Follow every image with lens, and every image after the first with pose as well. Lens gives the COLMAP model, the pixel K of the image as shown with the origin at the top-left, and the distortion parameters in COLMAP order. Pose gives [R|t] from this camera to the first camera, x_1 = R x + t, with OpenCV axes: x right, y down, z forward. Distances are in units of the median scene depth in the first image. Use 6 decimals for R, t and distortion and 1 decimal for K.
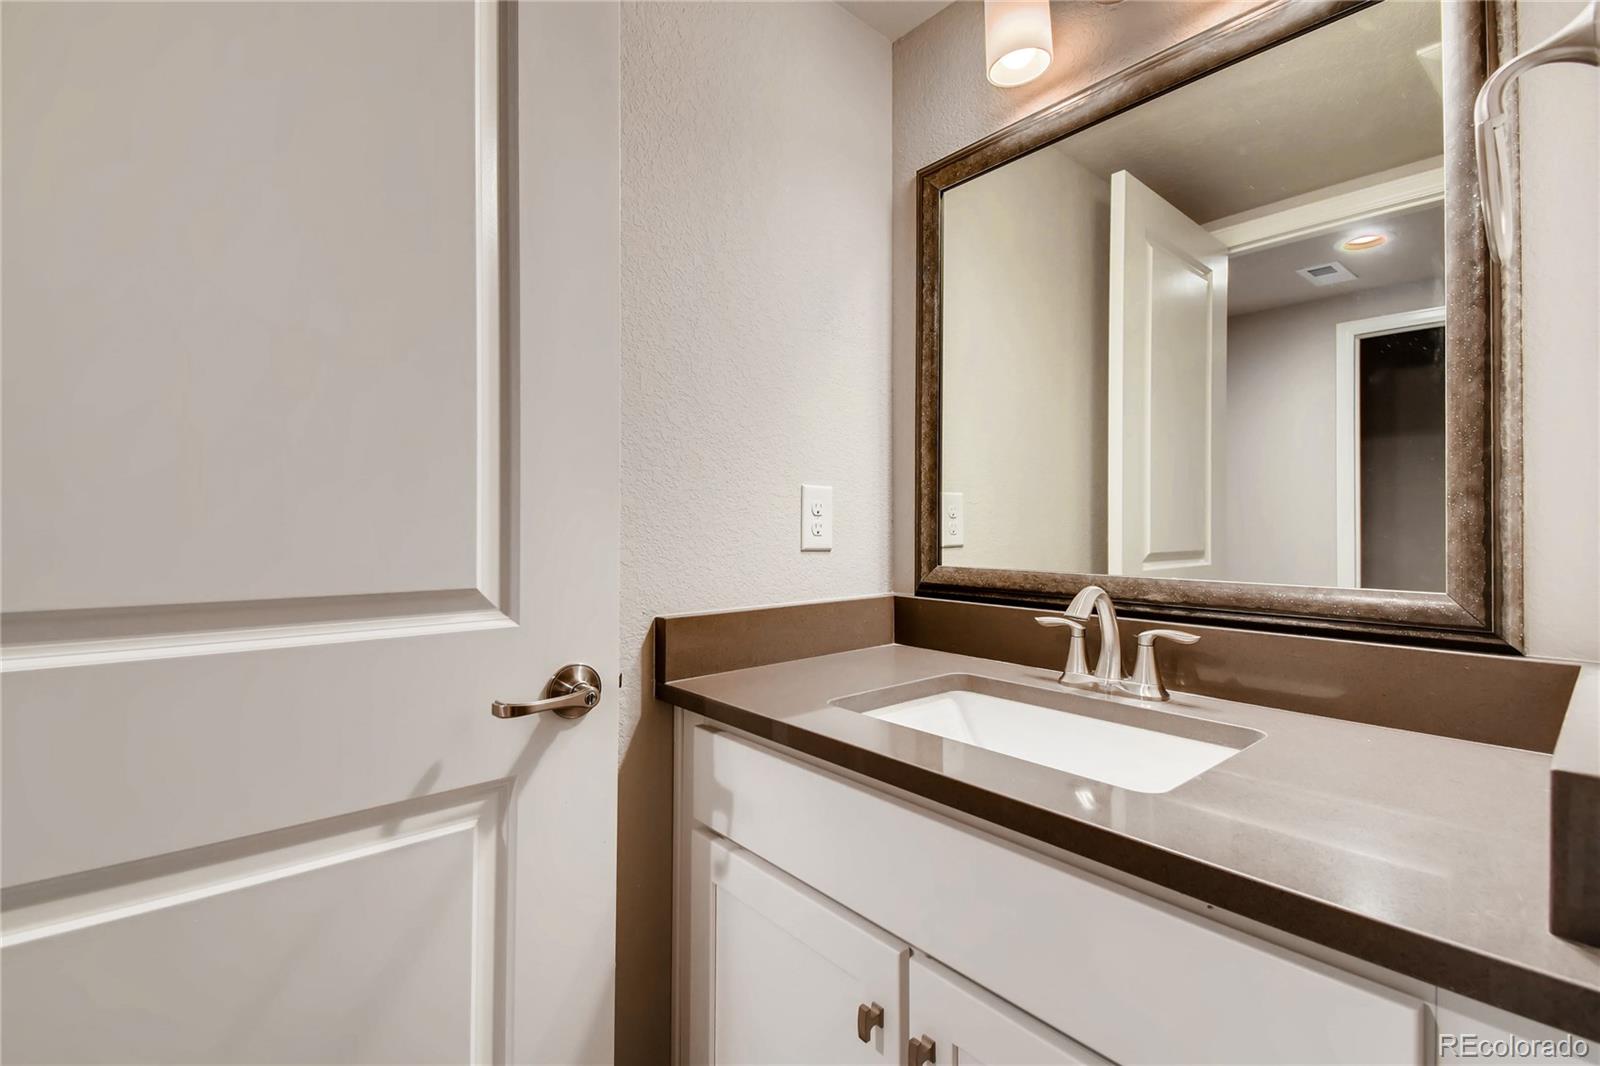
lens RADIAL K [[720.6, 0, 800.8], [0, 720.6, 514.4], [0, 0, 1]] dist [0.019270, -0.001468]
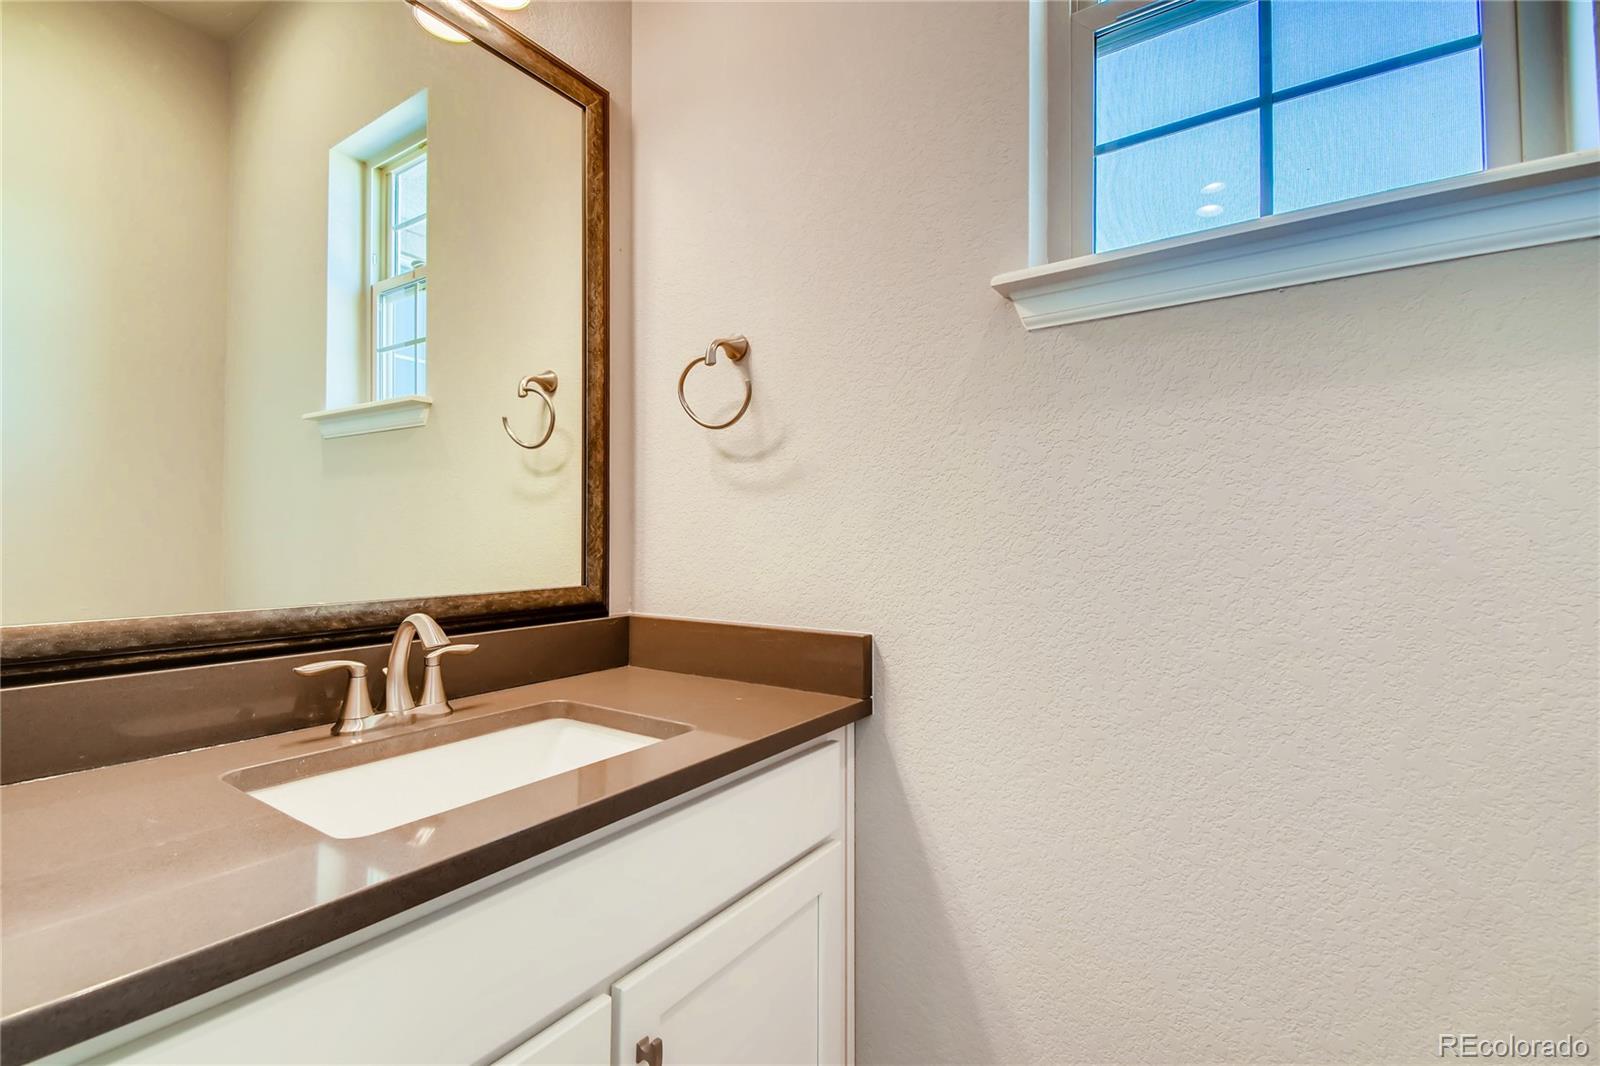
lens RADIAL K [[720.6, 0, 800.8], [0, 720.6, 514.4], [0, 0, 1]] dist [0.019270, -0.001468]
pose [[-0.258950, 0.034306, 0.965281, -0.632754], [-0.002601, 0.999341, -0.036215, 0.007346], [-0.965887, -0.011889, -0.258690, 0.763107]]
